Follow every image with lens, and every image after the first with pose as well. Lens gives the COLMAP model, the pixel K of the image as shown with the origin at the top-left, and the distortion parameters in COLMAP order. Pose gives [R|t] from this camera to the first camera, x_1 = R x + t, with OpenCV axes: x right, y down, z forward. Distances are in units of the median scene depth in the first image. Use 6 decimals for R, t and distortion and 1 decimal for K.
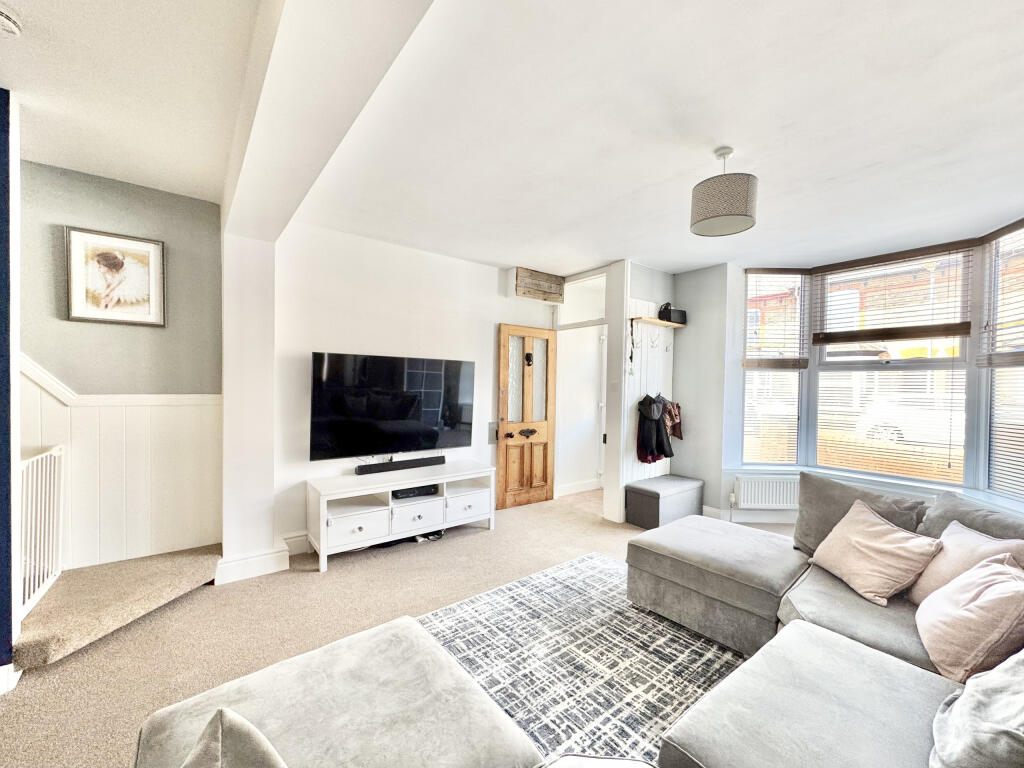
lens RADIAL K [[419.4, 0, 512.0], [0, 419.4, 384.0], [0, 0, 1]] dist [0.011630, 0.000044]
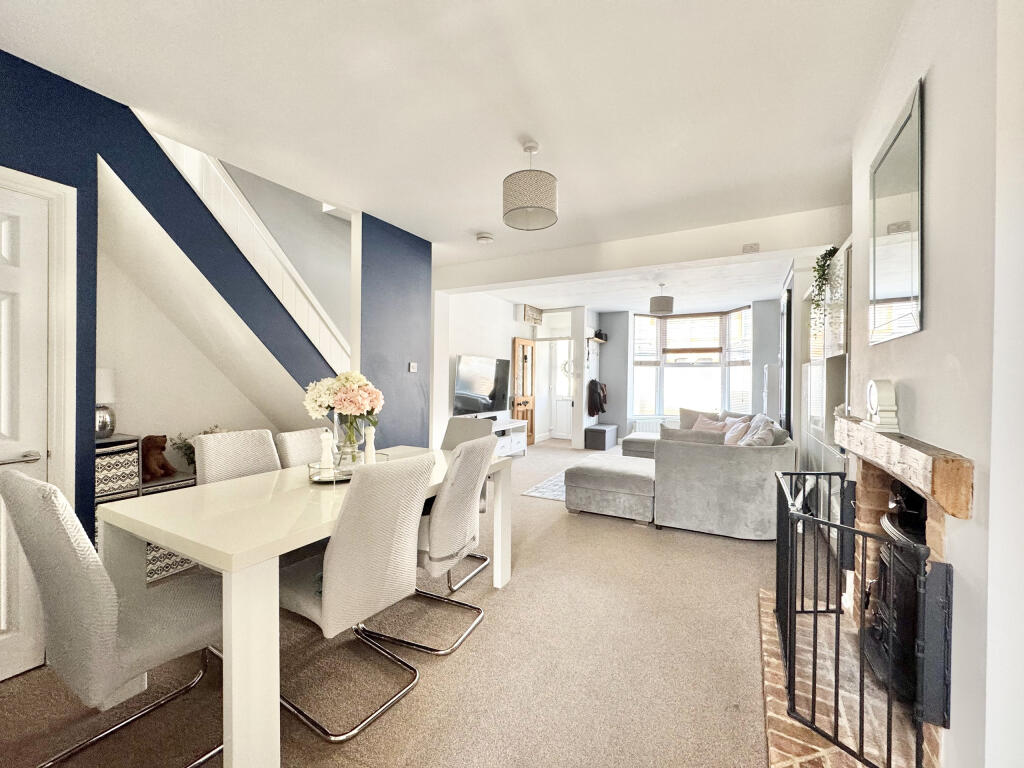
lens RADIAL K [[415.2, 0, 506.5], [0, 415.2, 382.5], [0, 0, 1]] dist [-0.000169, 0.000079]
pose [[0.922677, -0.007319, 0.385504, -0.709049], [0.002594, 0.999915, 0.012775, 0.014463], [-0.385565, -0.010788, 0.922618, -0.517697]]
